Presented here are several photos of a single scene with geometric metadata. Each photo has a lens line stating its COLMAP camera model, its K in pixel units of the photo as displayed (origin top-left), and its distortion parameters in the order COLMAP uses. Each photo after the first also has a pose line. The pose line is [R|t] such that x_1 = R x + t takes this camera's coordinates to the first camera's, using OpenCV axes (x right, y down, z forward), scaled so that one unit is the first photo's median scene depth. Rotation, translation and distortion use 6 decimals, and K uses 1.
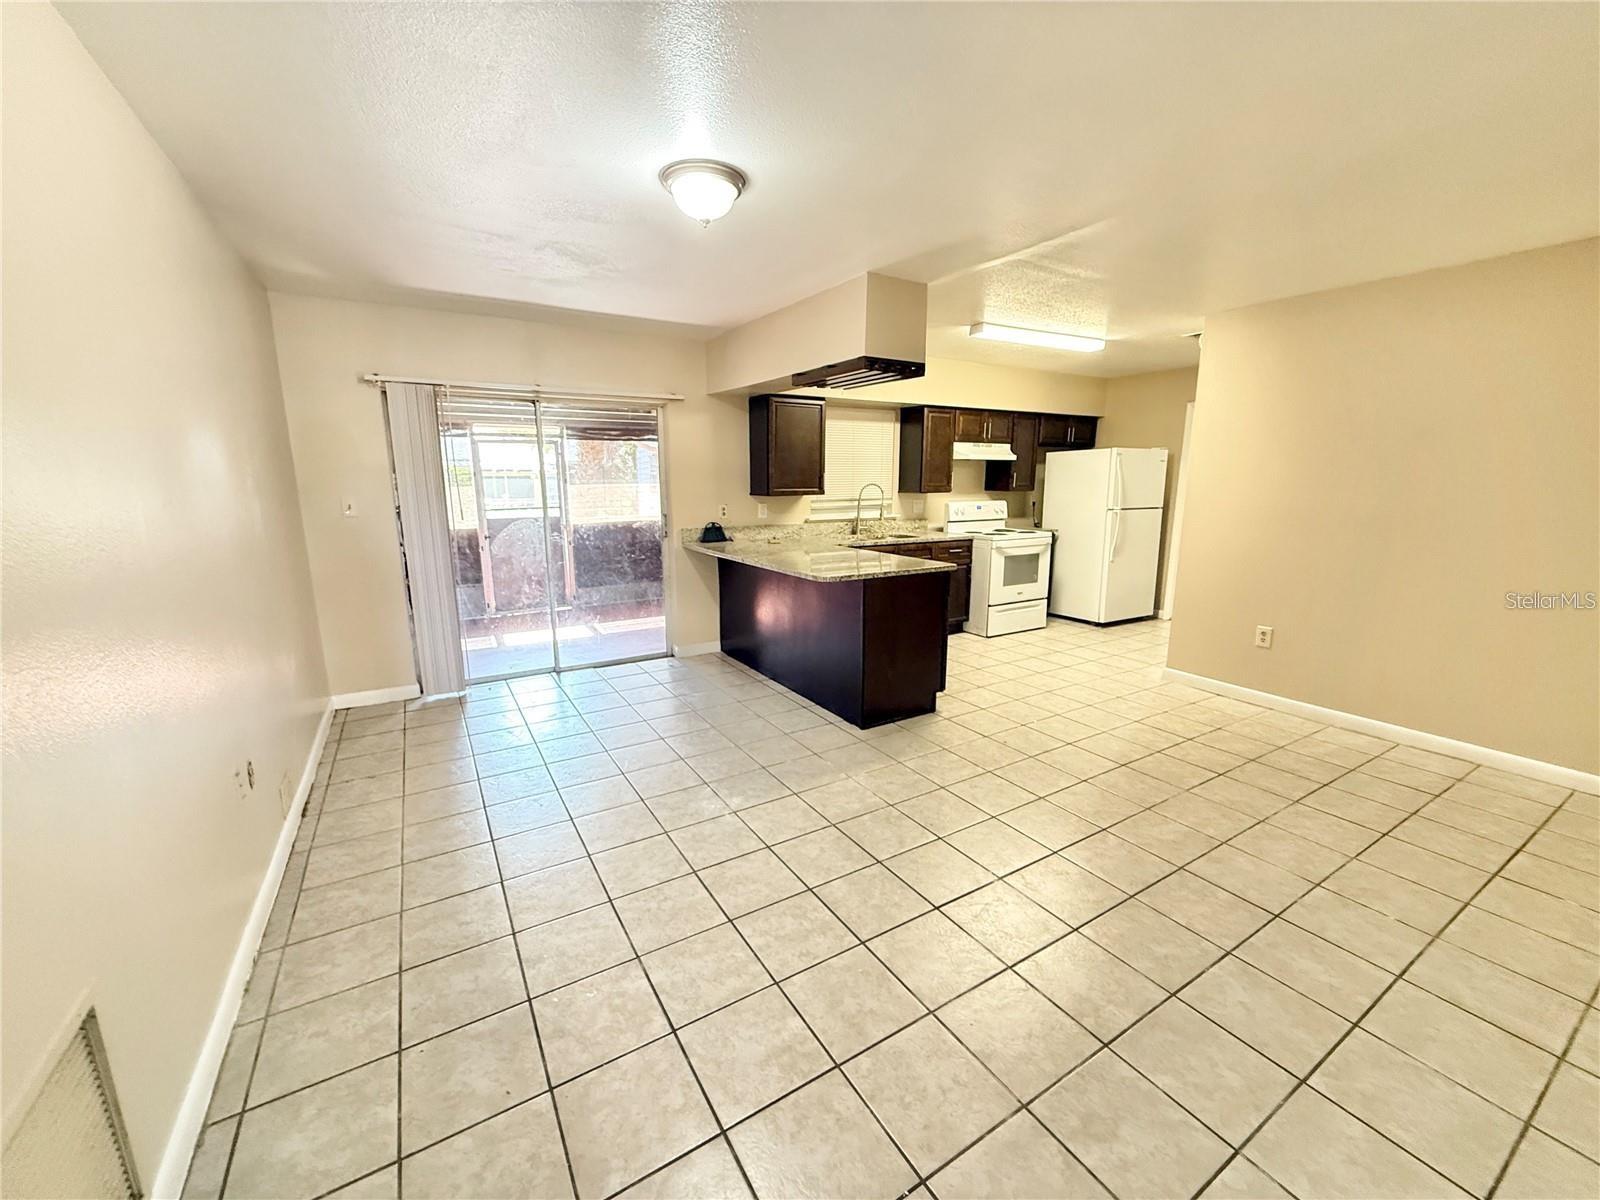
lens RADIAL K [[640.1, 0, 799.7], [0, 640.1, 603.5], [0, 0, 1]] dist [0.002054, 0.000411]
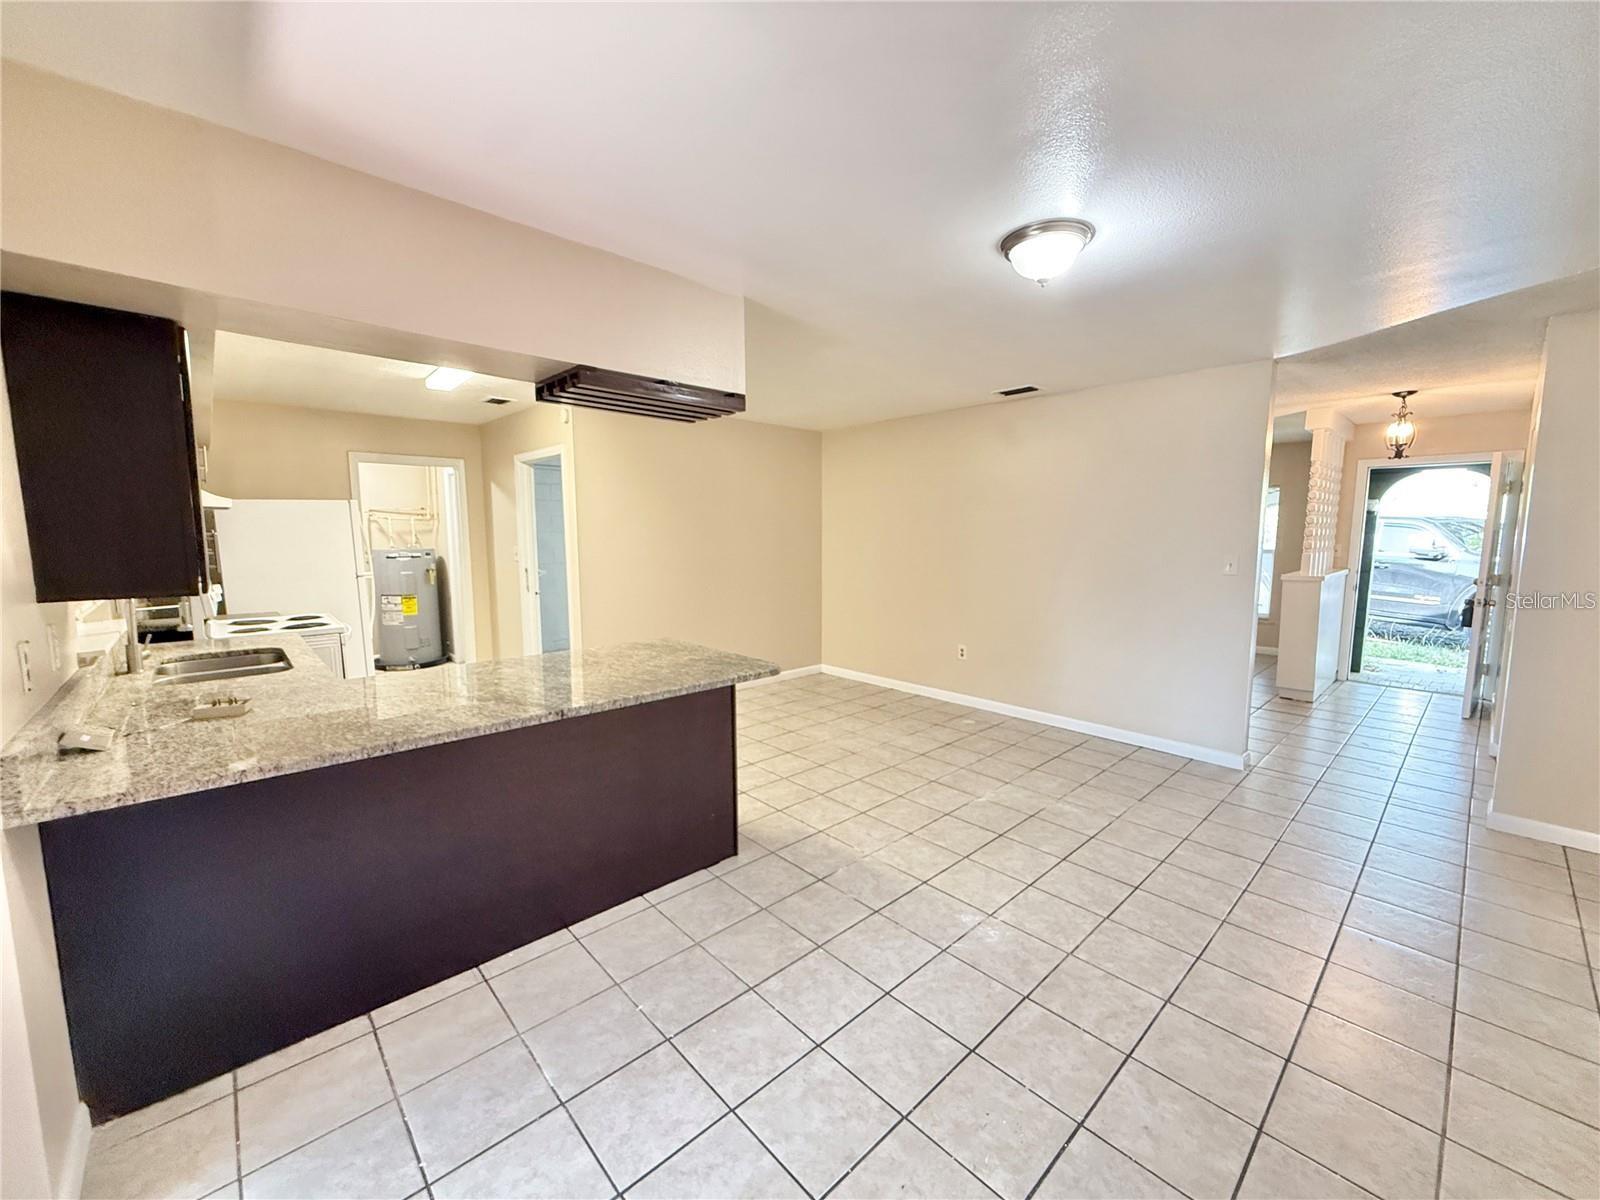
lens RADIAL K [[640.1, 0, 799.5], [0, 640.1, 602.4], [0, 0, 1]] dist [0.002054, 0.000411]
pose [[-0.200619, -0.112454, 0.973194, -0.415237], [0.189200, 0.970241, 0.151116, -0.134525], [-0.961226, 0.214444, -0.173372, 0.630875]]
